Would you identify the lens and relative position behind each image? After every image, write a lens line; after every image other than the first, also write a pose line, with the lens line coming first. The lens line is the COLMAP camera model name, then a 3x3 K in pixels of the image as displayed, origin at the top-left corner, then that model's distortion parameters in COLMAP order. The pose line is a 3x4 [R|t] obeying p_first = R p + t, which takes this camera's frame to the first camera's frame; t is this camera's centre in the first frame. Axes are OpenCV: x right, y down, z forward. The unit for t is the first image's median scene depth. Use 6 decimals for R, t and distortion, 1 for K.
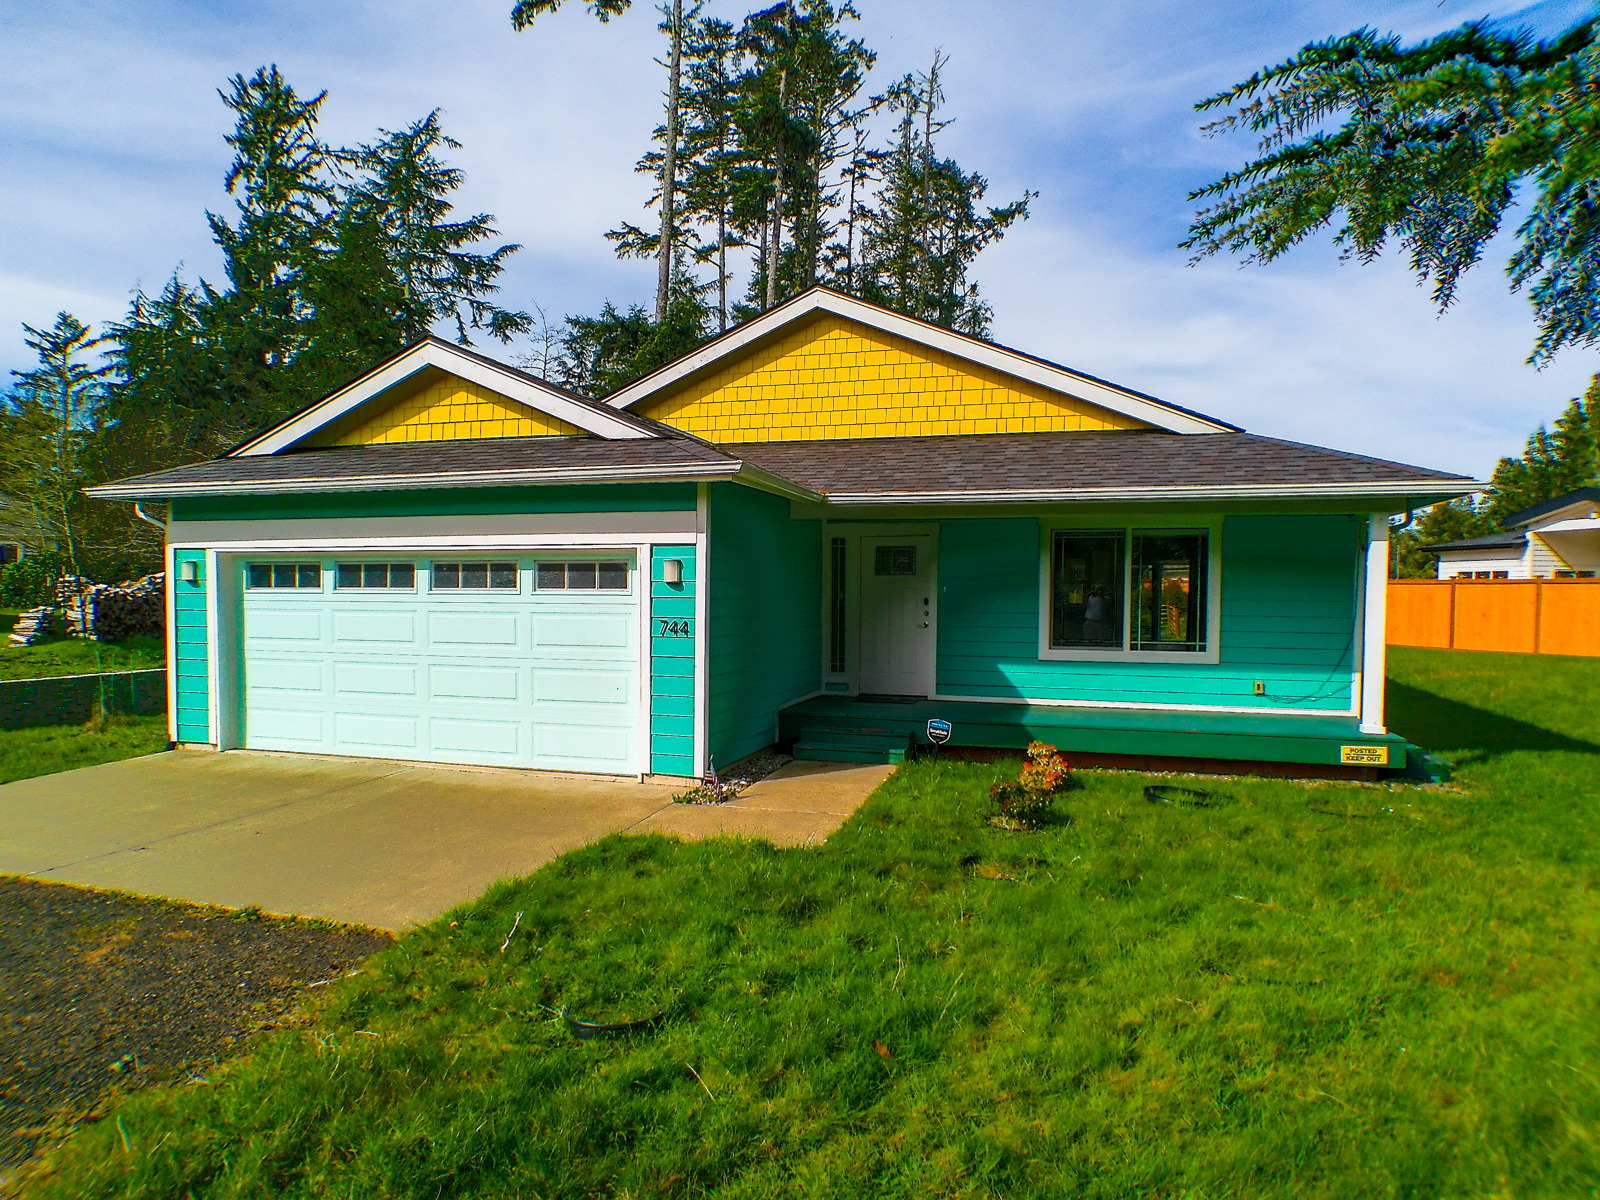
lens RADIAL K [[1051.2, 0, 766.0], [0, 1051.2, 622.2], [0, 0, 1]] dist [-0.031642, 0.003954]
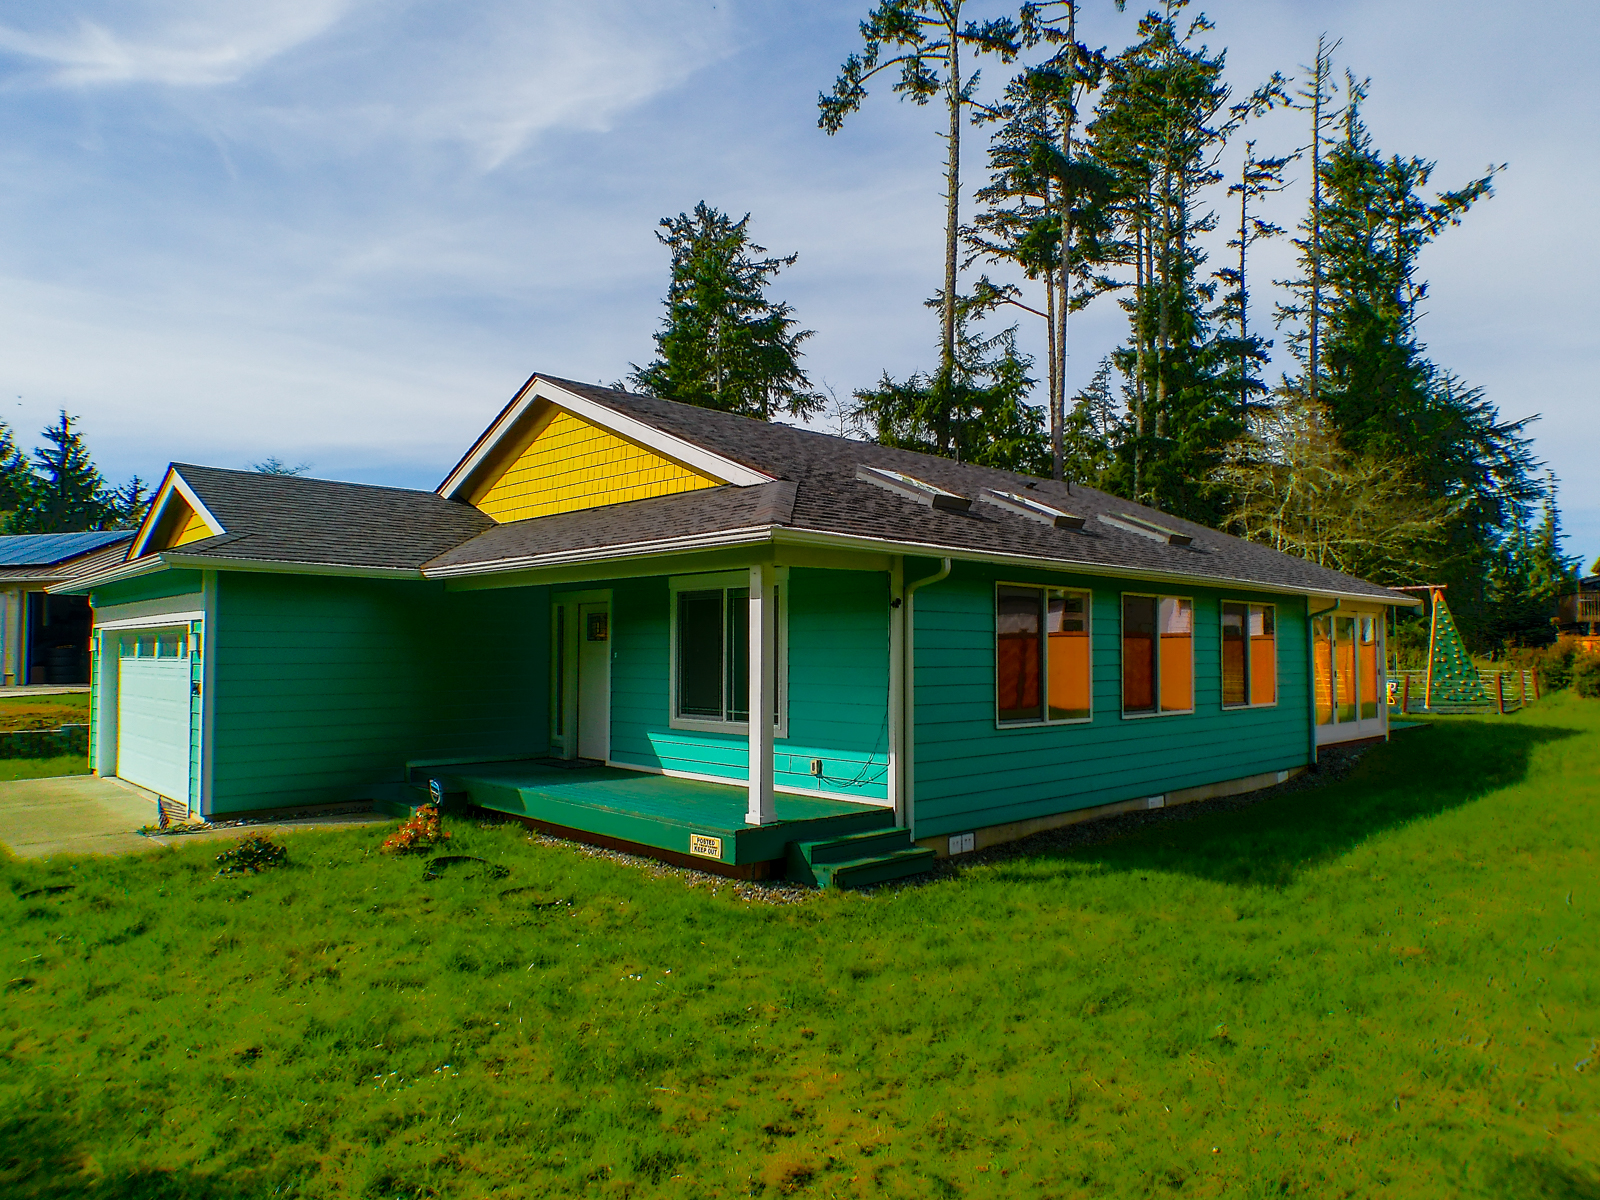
lens RADIAL K [[1051.2, 0, 766.0], [0, 1051.2, 622.2], [0, 0, 1]] dist [-0.031642, 0.003954]
pose [[0.874864, -0.019089, -0.483993, 0.236756], [-0.009135, 0.998395, -0.055890, -0.002465], [0.484283, 0.053317, 0.873285, 0.056355]]
